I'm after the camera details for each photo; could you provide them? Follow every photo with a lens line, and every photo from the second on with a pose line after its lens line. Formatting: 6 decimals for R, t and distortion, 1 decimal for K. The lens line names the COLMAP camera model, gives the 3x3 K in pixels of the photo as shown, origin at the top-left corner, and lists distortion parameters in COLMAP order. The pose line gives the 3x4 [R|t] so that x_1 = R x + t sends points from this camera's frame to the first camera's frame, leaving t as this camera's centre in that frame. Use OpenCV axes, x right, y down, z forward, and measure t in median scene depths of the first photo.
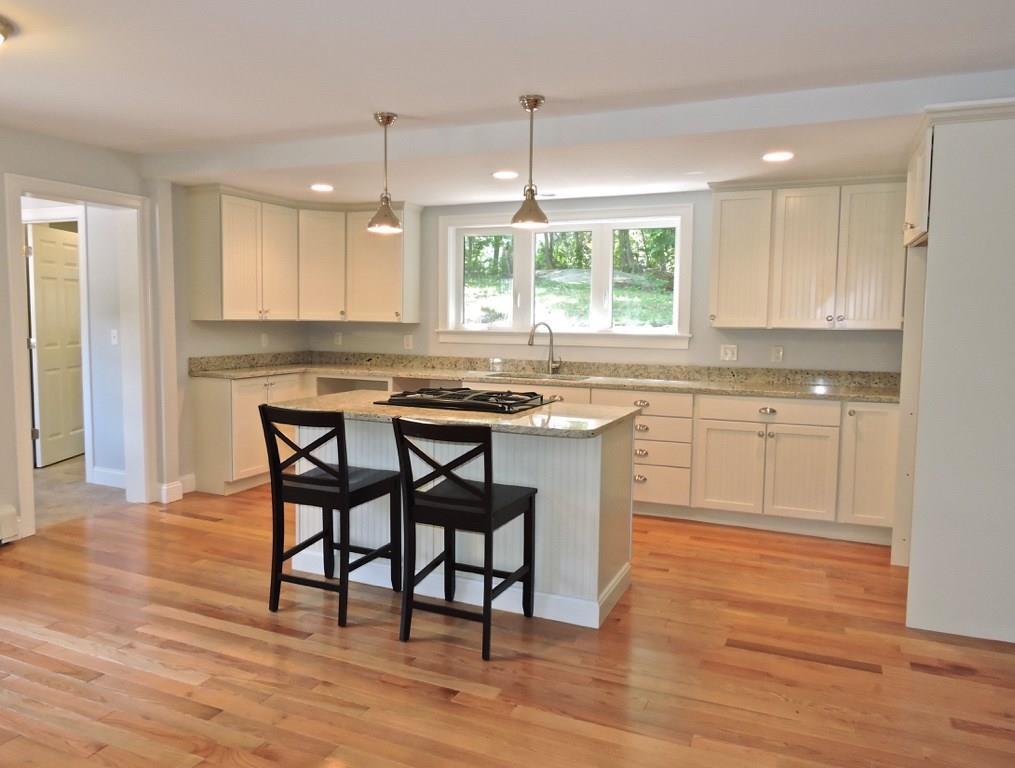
lens RADIAL K [[712.3, 0, 507.5], [0, 712.3, 384.0], [0, 0, 1]] dist [0.001786, 0.000065]
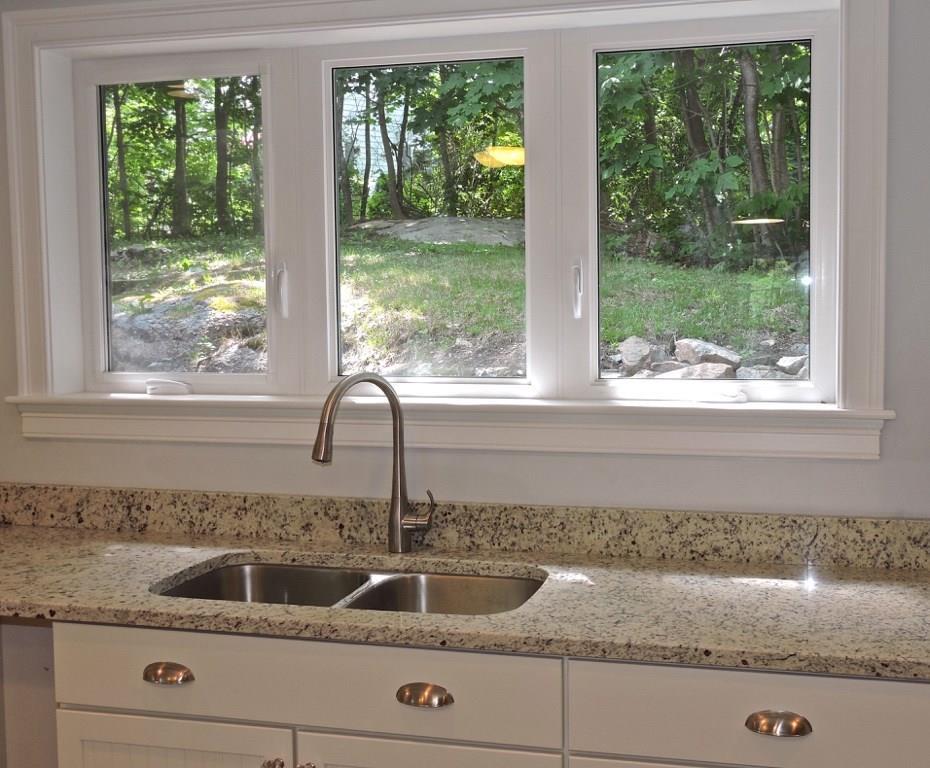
lens RADIAL K [[1061.6, 0, 465.0], [0, 1061.6, 384.0], [0, 0, 1]] dist [-0.010549, -0.008185]
pose [[0.992931, -0.028571, 0.115199, 0.039173], [0.030022, 0.999490, -0.010874, -0.073941], [-0.114830, 0.014256, 0.993283, 0.561466]]
